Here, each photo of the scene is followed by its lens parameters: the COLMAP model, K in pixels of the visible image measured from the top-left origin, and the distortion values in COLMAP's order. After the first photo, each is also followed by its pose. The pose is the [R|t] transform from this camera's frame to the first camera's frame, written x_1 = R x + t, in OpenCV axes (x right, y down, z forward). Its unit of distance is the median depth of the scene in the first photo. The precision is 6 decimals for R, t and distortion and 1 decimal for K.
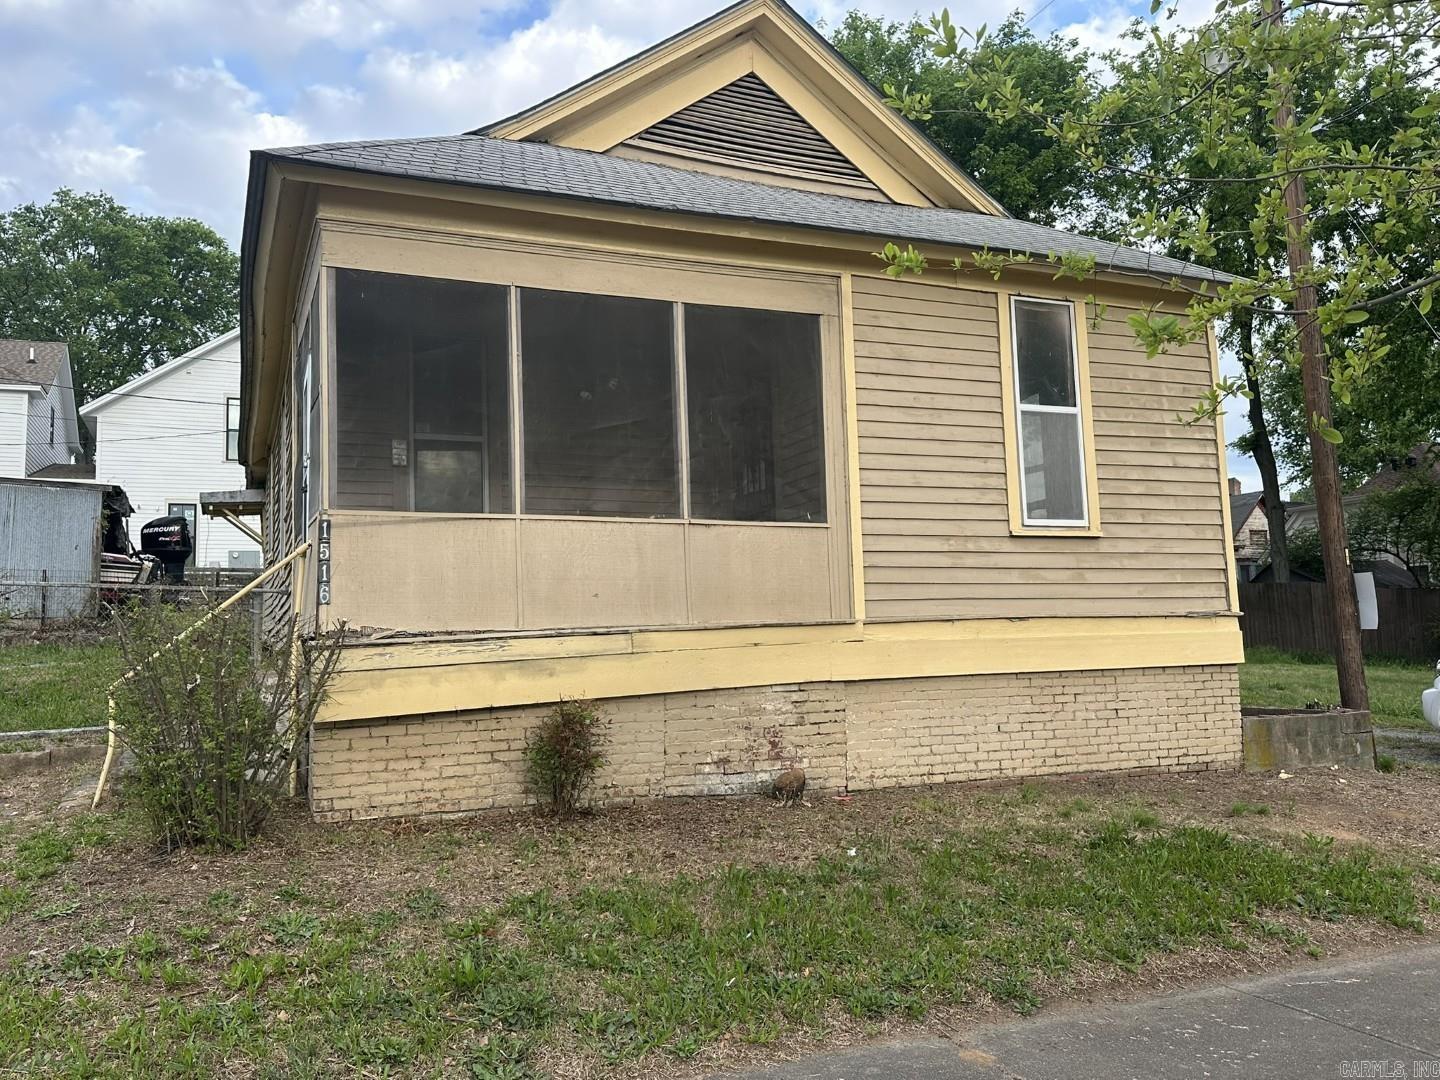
lens RADIAL K [[1069.4, 0, 720.0], [0, 1069.4, 540.0], [0, 0, 1]] dist [0.169832, -0.237644]
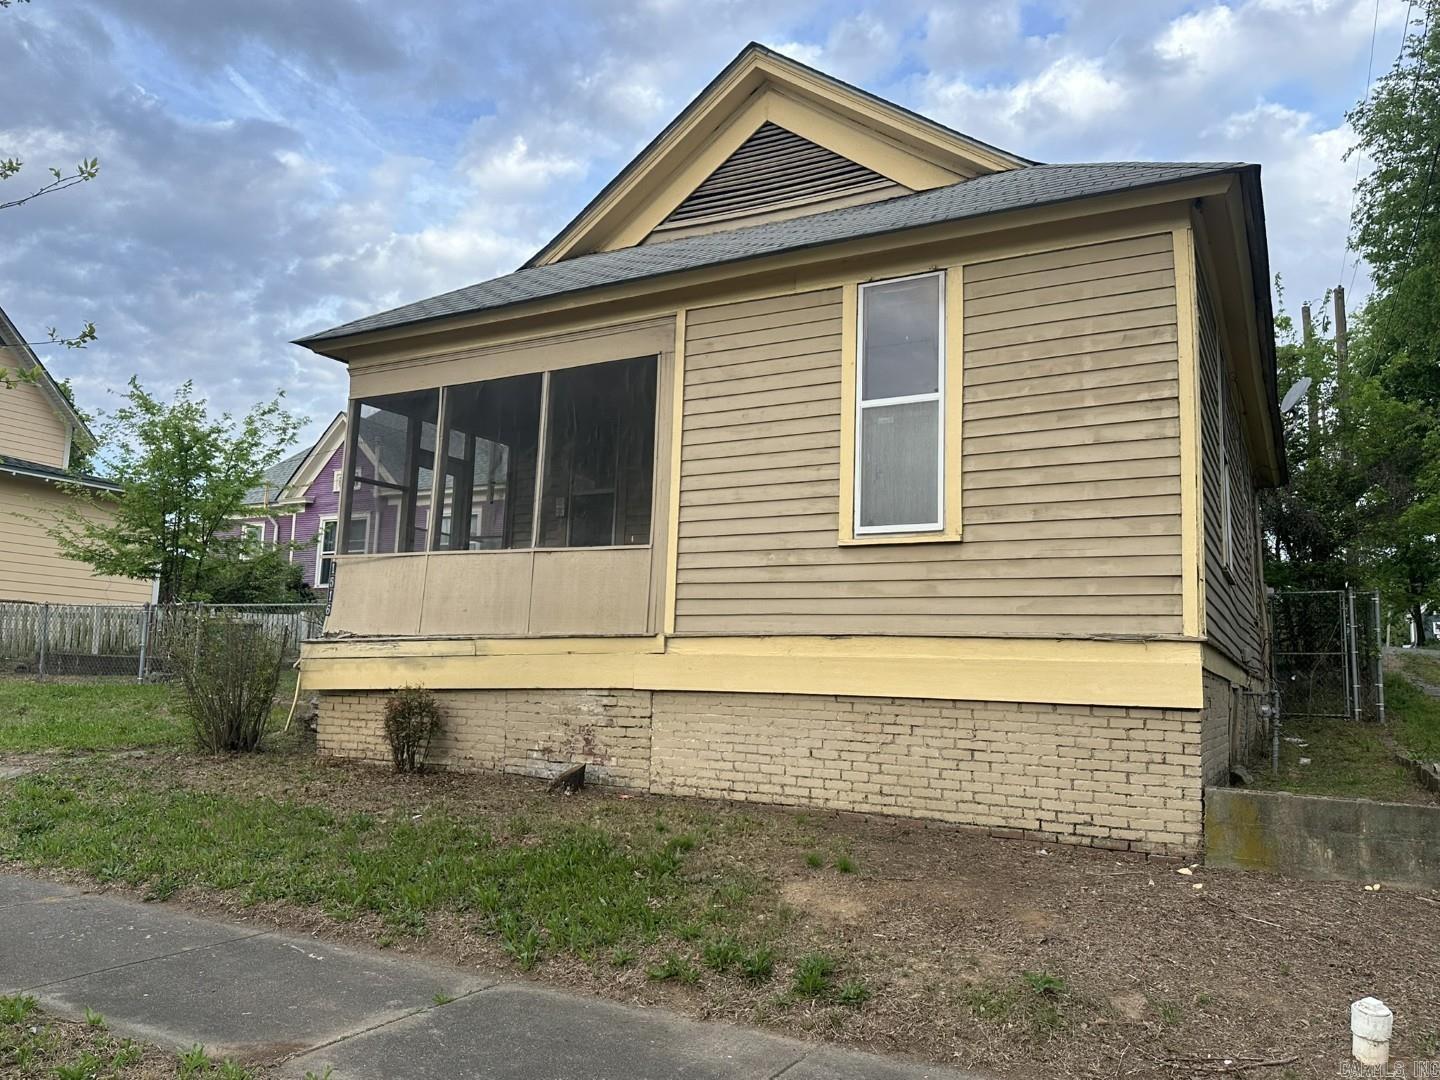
lens RADIAL K [[1069.4, 0, 720.0], [0, 1069.4, 540.0], [0, 0, 1]] dist [0.169832, -0.237644]
pose [[0.620587, -0.055475, -0.782173, 0.964305], [0.029063, 0.998436, -0.047754, 0.032889], [0.783599, 0.006903, 0.621228, 0.368879]]
